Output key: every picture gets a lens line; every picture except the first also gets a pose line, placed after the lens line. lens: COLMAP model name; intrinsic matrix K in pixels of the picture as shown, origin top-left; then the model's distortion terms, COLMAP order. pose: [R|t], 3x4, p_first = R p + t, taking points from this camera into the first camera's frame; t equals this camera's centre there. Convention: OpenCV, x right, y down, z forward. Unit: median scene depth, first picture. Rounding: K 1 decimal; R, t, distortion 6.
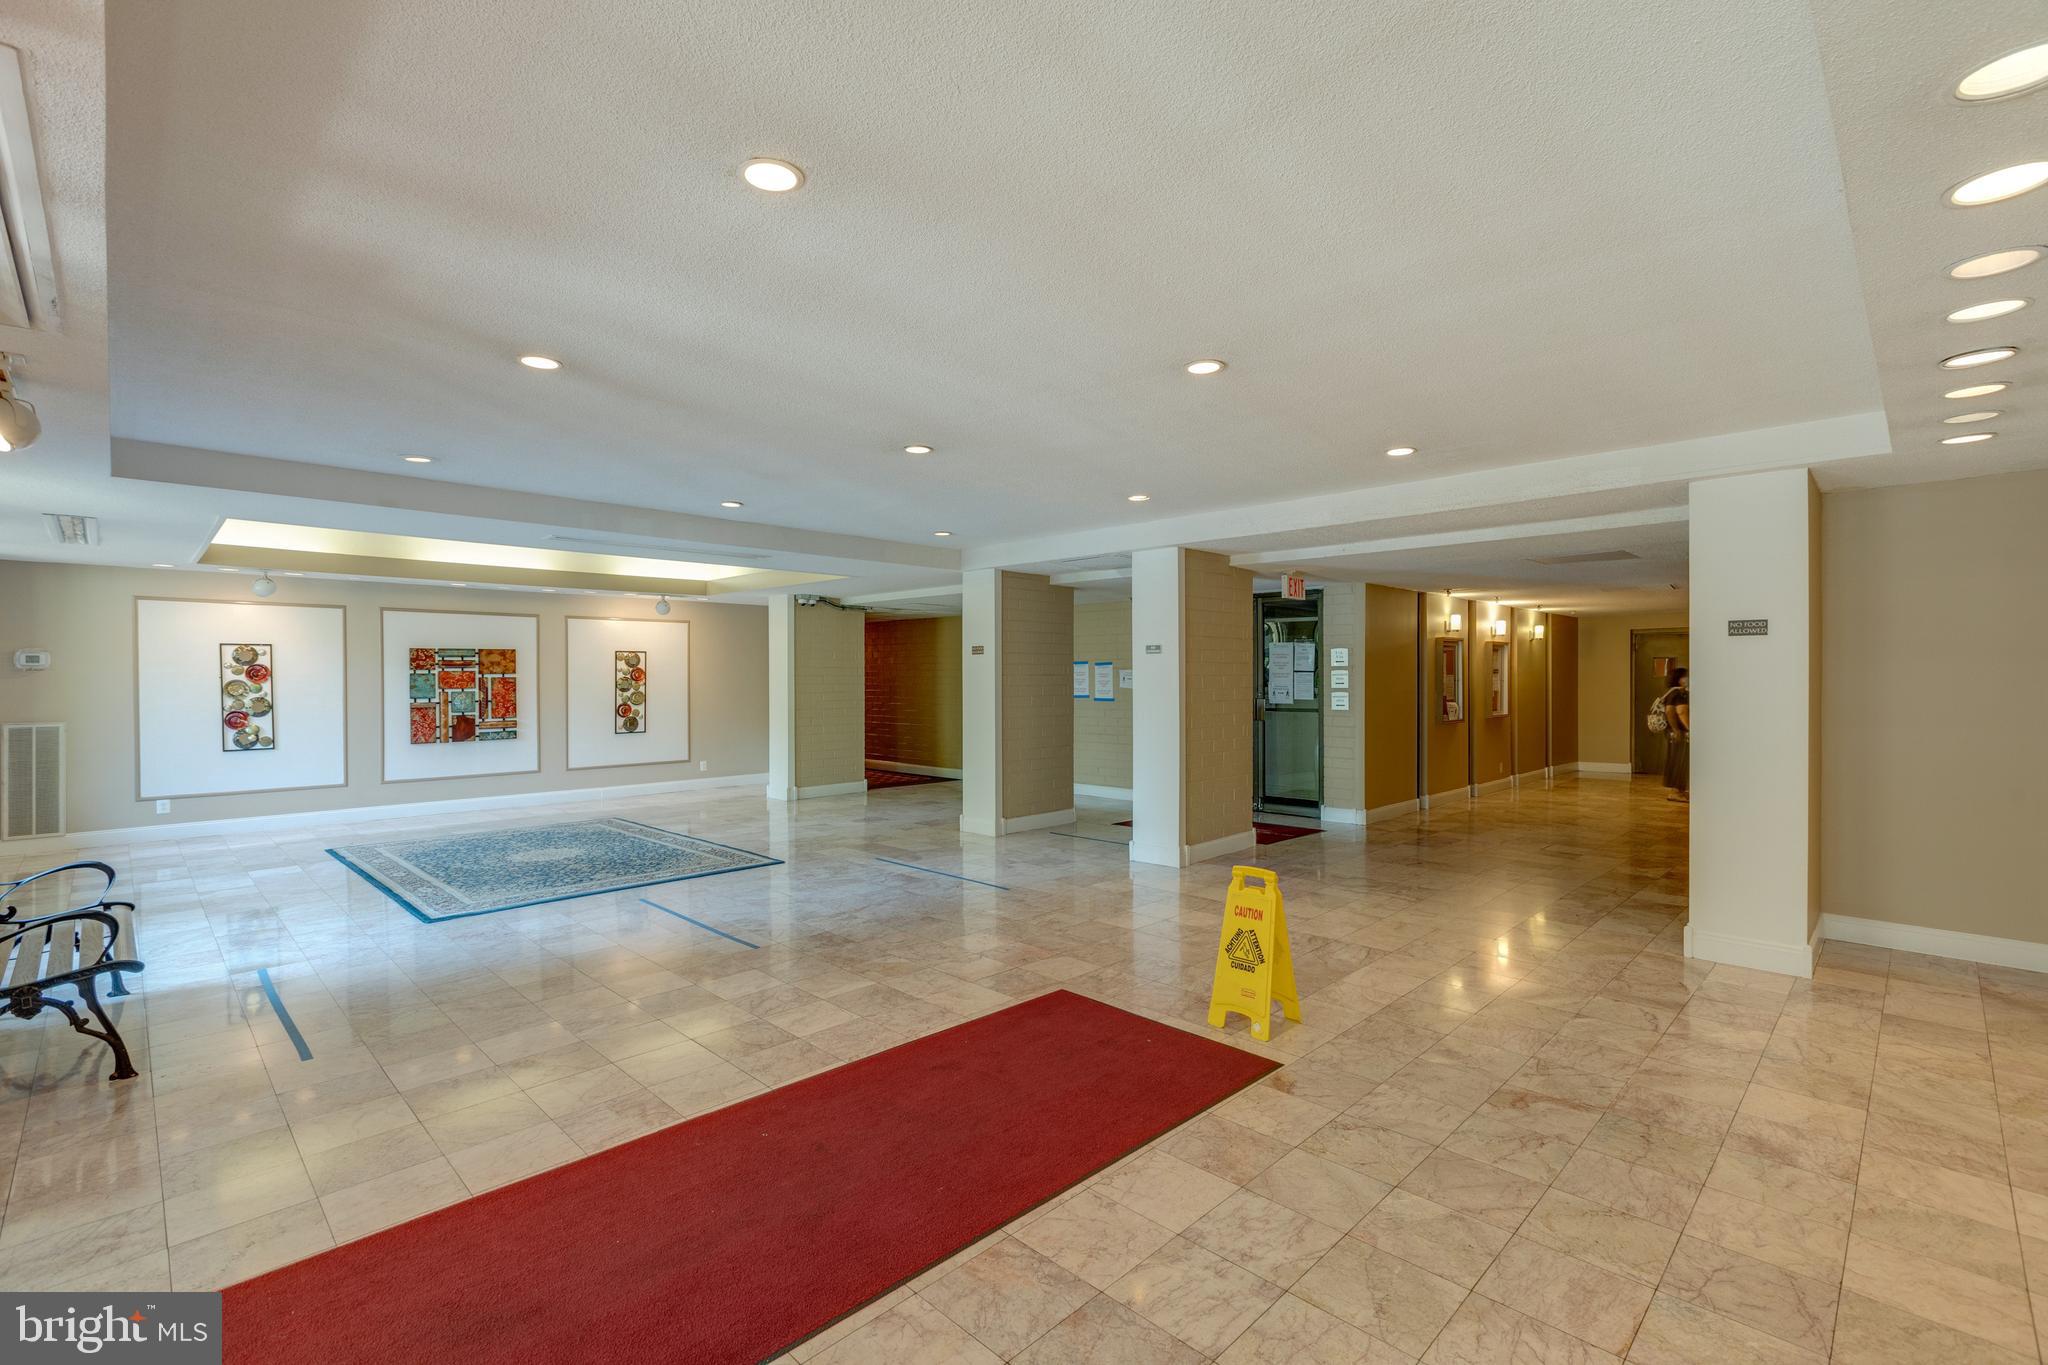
lens RADIAL K [[910.1, 0, 1025.4], [0, 910.1, 681.4], [0, 0, 1]] dist [0.000741, -0.000236]
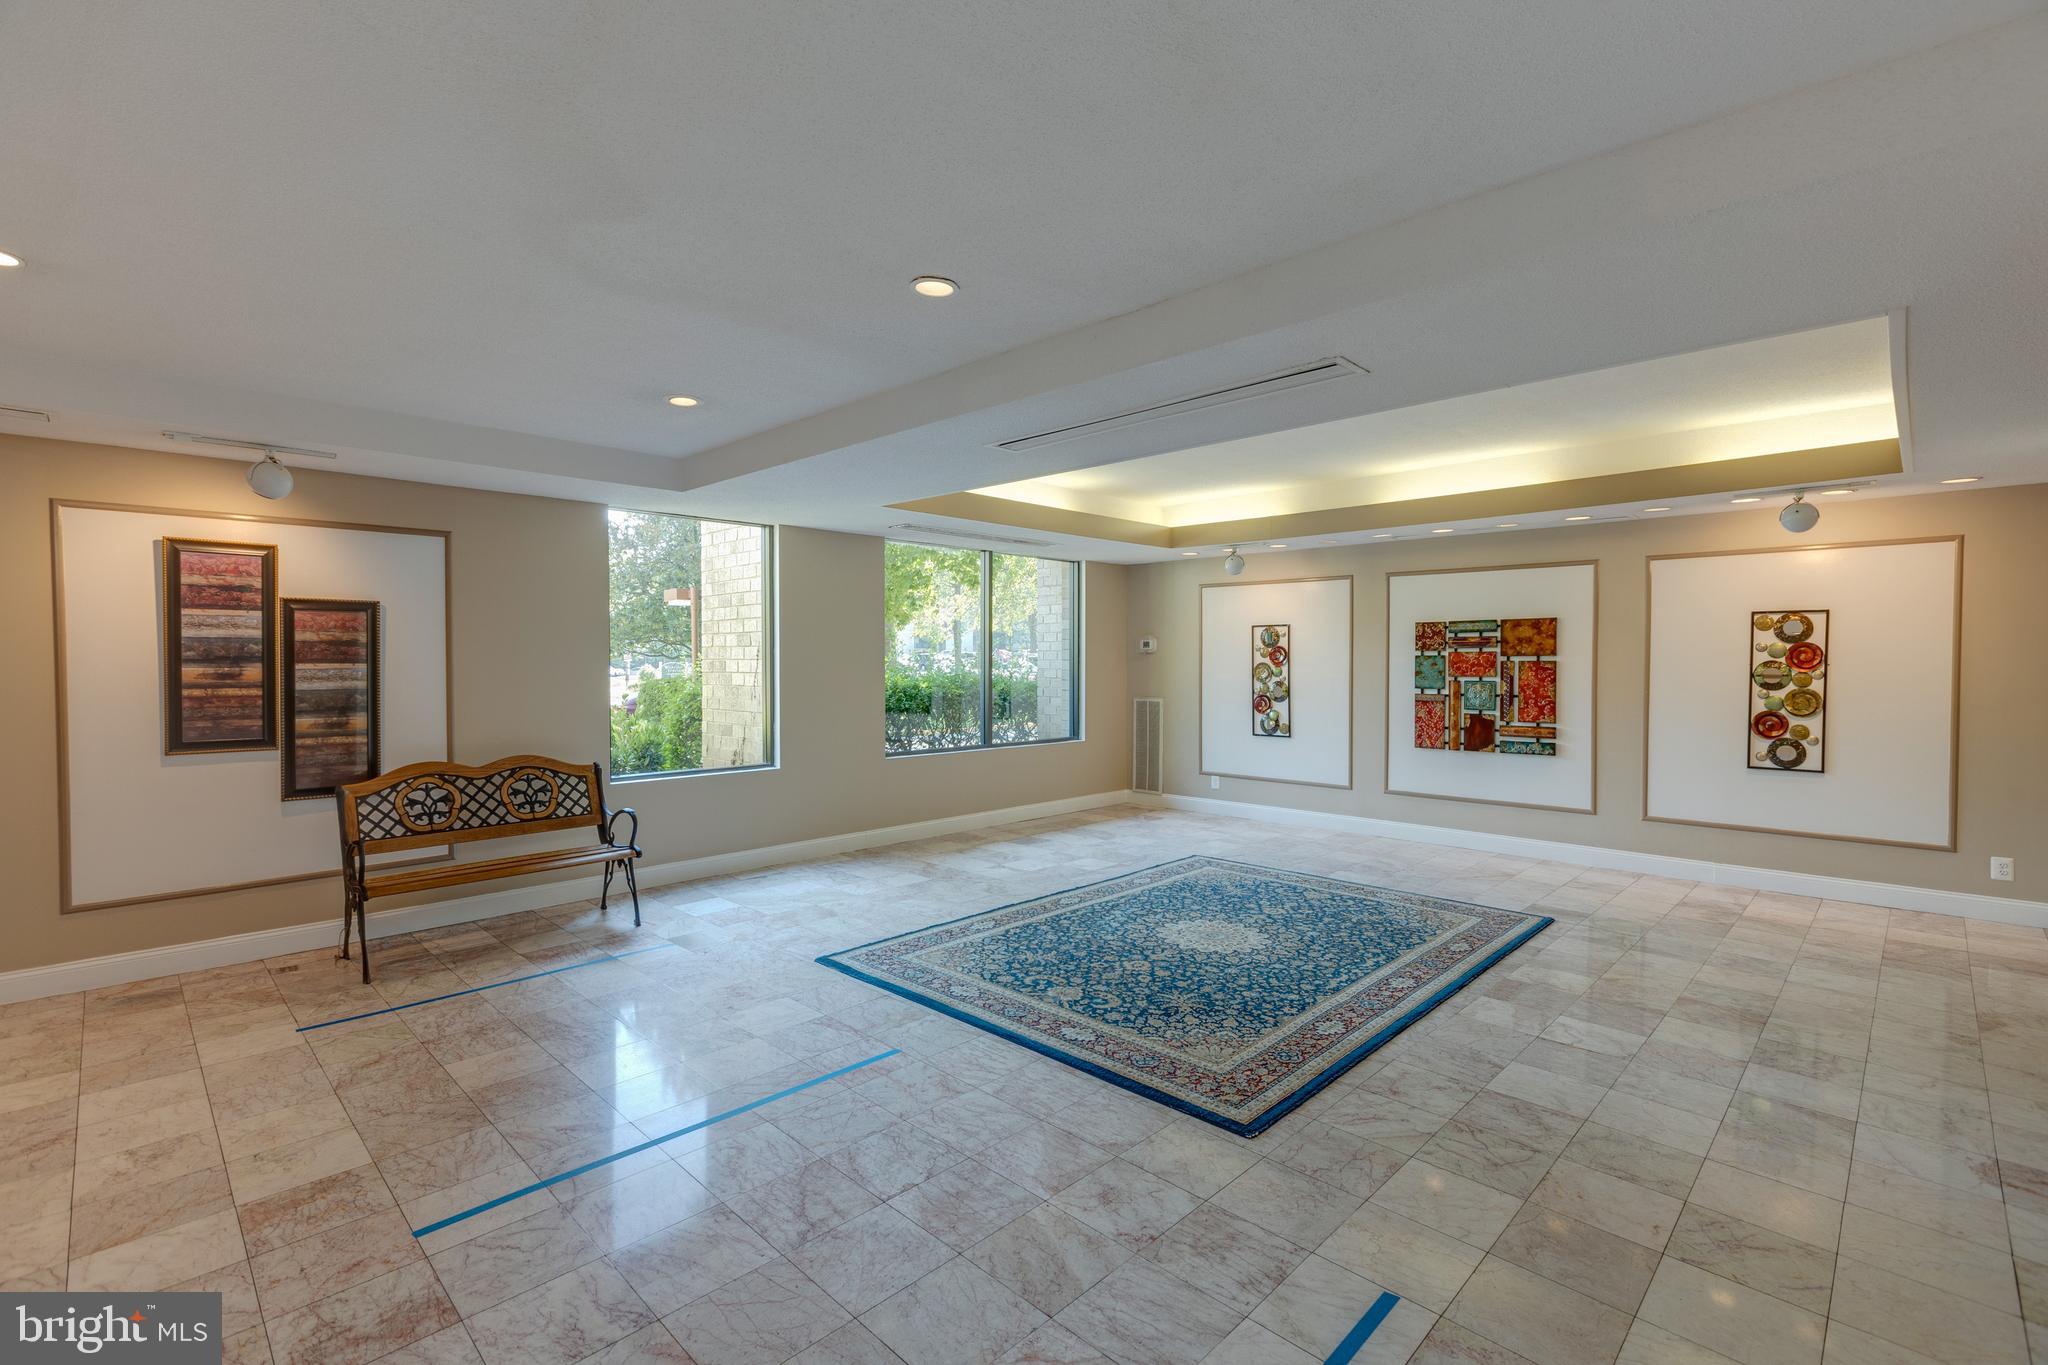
lens RADIAL K [[910.1, 0, 1025.3], [0, 910.1, 674.4], [0, 0, 1]] dist [0.000741, -0.000236]
pose [[0.005018, 0.020288, -0.999782, 0.087929], [-0.004691, 0.999784, 0.020265, -0.006592], [0.999976, 0.004588, 0.005112, 0.638086]]
